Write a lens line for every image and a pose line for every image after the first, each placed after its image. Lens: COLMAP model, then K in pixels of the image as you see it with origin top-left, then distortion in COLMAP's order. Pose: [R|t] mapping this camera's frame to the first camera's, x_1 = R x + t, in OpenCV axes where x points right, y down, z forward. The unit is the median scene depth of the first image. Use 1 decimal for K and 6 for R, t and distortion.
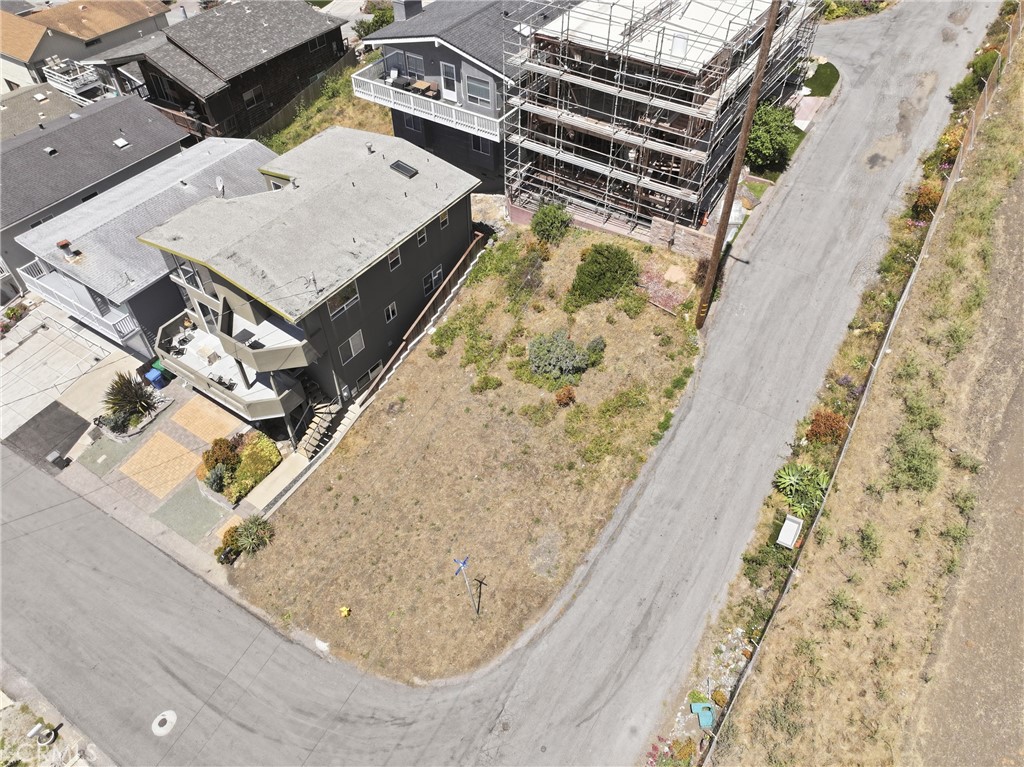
lens RADIAL K [[719.0, 0, 517.1], [0, 719.0, 380.6], [0, 0, 1]] dist [0.001799, 0.013284]
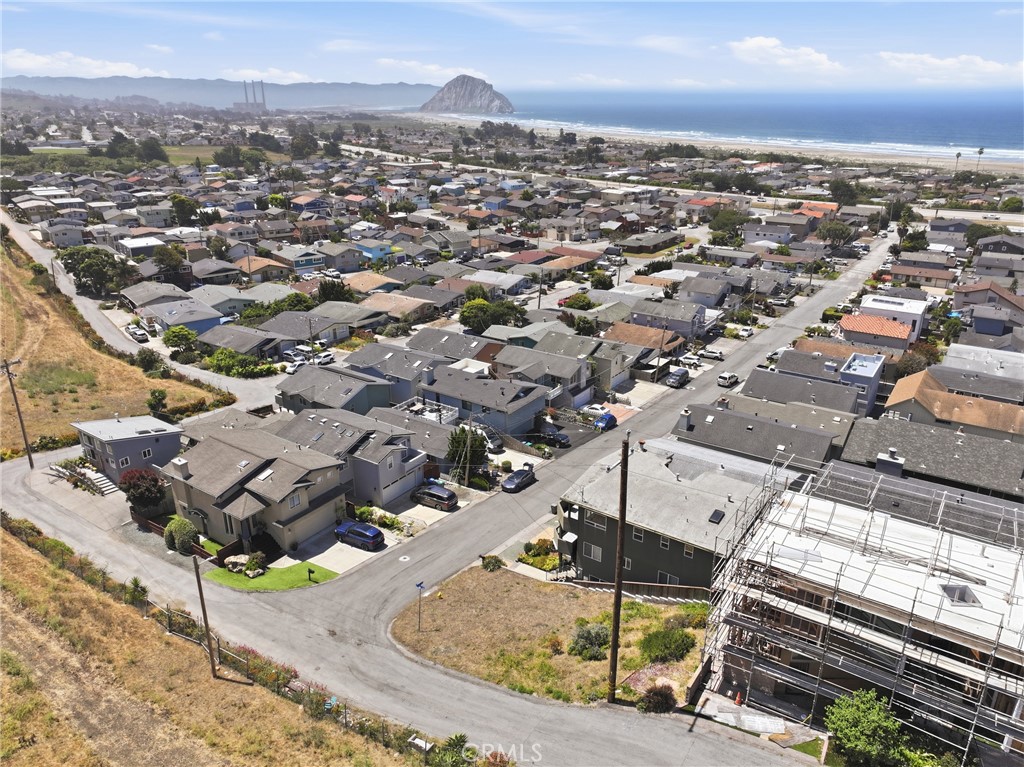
lens RADIAL K [[719.0, 0, 517.1], [0, 719.0, 380.6], [0, 0, 1]] dist [0.001799, 0.013284]
pose [[-0.024569, 0.359435, -0.932847, 1.191436], [-0.722980, 0.638067, 0.264895, -0.624917], [0.690432, 0.680938, 0.244188, 0.252208]]
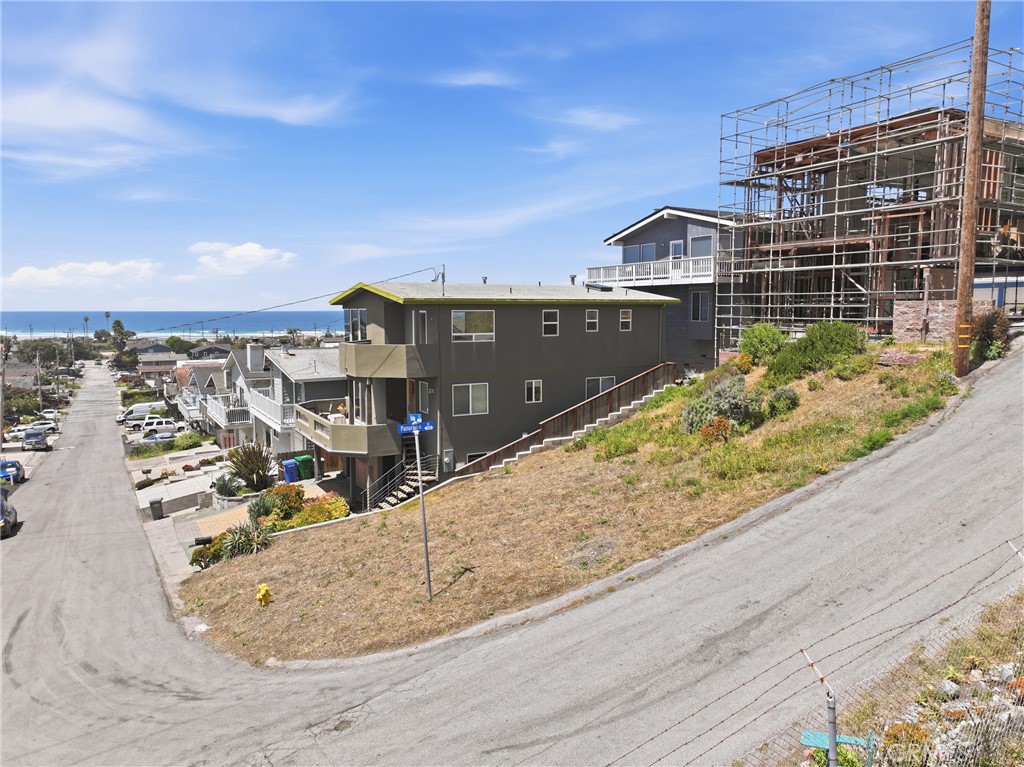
lens RADIAL K [[719.0, 0, 517.1], [0, 719.0, 380.6], [0, 0, 1]] dist [0.001799, 0.013284]
pose [[0.890766, 0.041760, -0.452539, 0.197834], [-0.327365, 0.749651, -0.575201, 0.414452], [0.315226, 0.660515, 0.681434, 0.472097]]
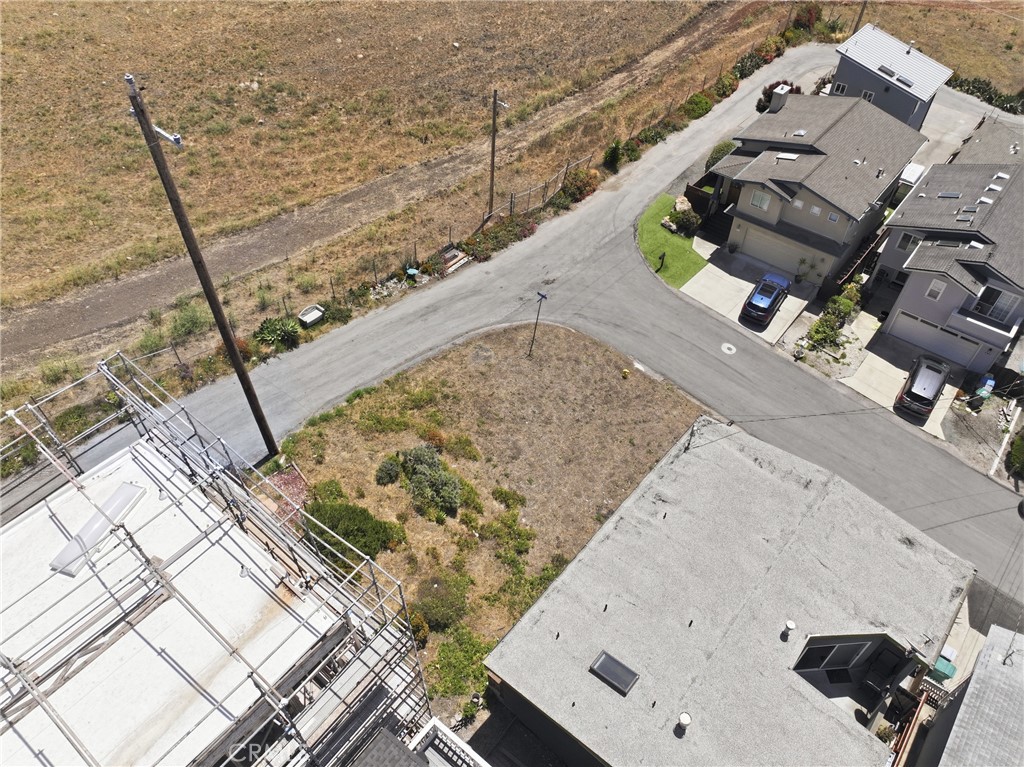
lens RADIAL K [[719.0, 0, 517.1], [0, 719.0, 380.6], [0, 0, 1]] dist [0.001799, 0.013284]
pose [[-0.993829, -0.084249, 0.072159, -0.115636], [0.076800, -0.053208, 0.995626, -0.981347], [-0.080041, 0.995023, 0.059349, 0.843231]]
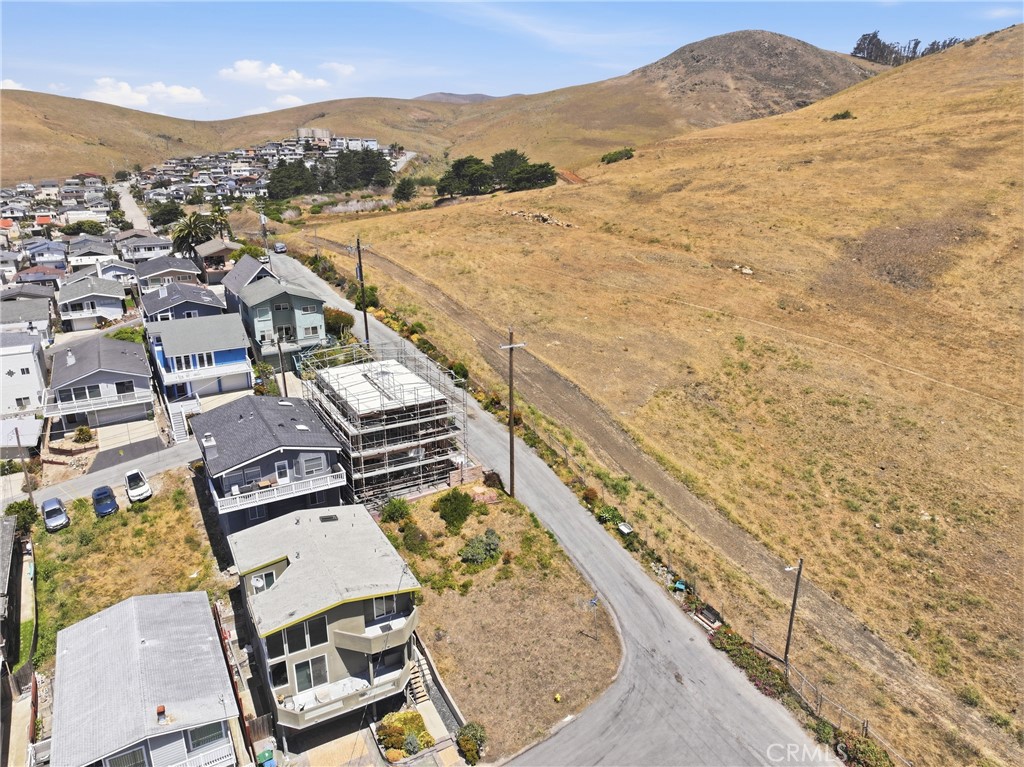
lens RADIAL K [[719.0, 0, 517.1], [0, 719.0, 380.6], [0, 0, 1]] dist [0.001799, 0.013284]
pose [[0.457396, -0.284844, 0.842409, -1.333129], [0.644573, 0.758816, -0.093400, -0.133068], [-0.612629, 0.585715, 0.530683, -0.248138]]
